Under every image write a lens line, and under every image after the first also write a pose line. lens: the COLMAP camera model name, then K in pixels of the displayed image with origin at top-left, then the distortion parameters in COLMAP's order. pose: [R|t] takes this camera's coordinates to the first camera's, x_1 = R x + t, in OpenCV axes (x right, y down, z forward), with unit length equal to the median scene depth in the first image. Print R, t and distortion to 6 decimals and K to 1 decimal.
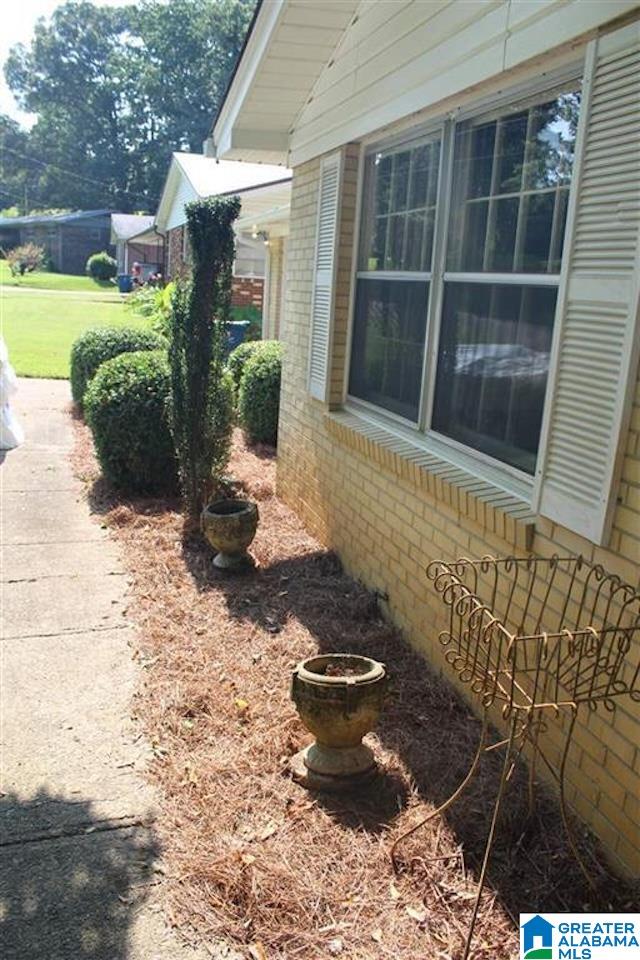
lens RADIAL K [[783.1, 0, 320.0], [0, 783.1, 480.0], [0, 0, 1]] dist [-0.005919, -0.001753]
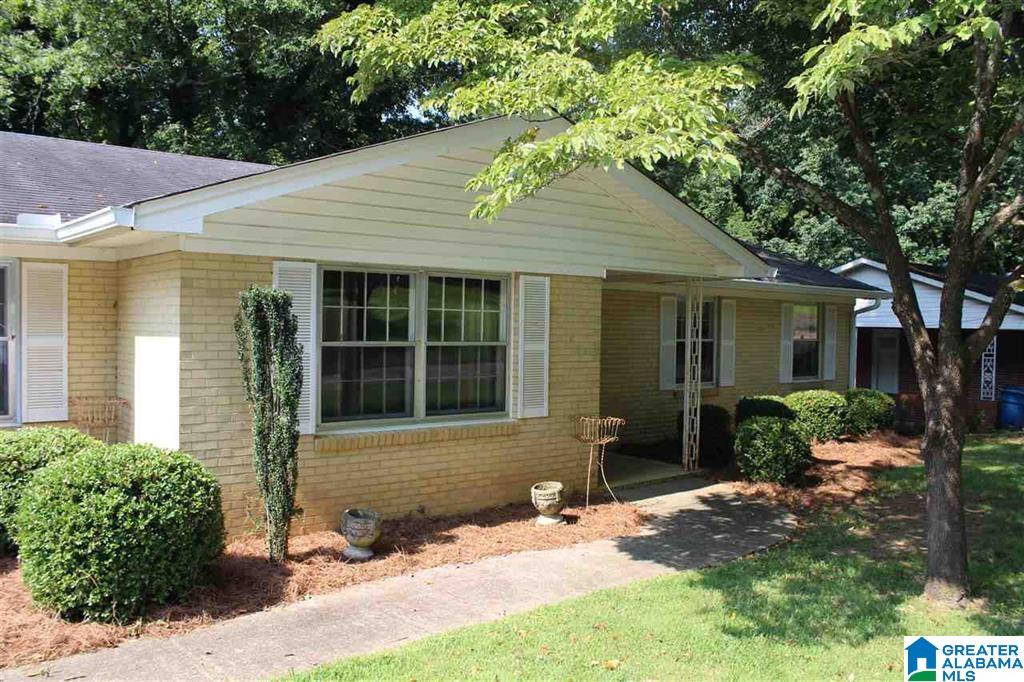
lens RADIAL K [[835.3, 0, 512.0], [0, 835.3, 341.0], [0, 0, 1]] dist [-0.005919, -0.001753]
pose [[-0.383980, -0.083201, 0.919585, -2.545511], [0.194291, 0.966353, 0.168560, -0.759071], [-0.902668, 0.243391, -0.354895, 2.017011]]
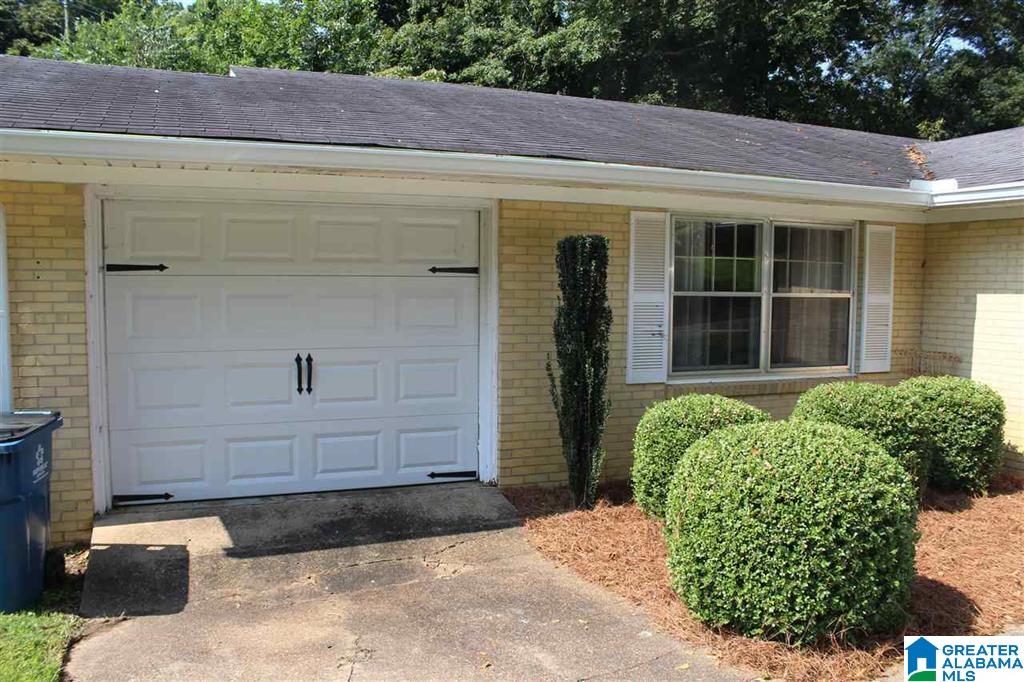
lens RADIAL K [[835.3, 0, 512.0], [0, 835.3, 341.0], [0, 0, 1]] dist [-0.005919, -0.001753]
pose [[-0.138865, -0.148955, 0.979045, -2.470658], [0.215724, 0.960332, 0.176706, -0.864060], [-0.966530, 0.235742, -0.101223, 2.442153]]
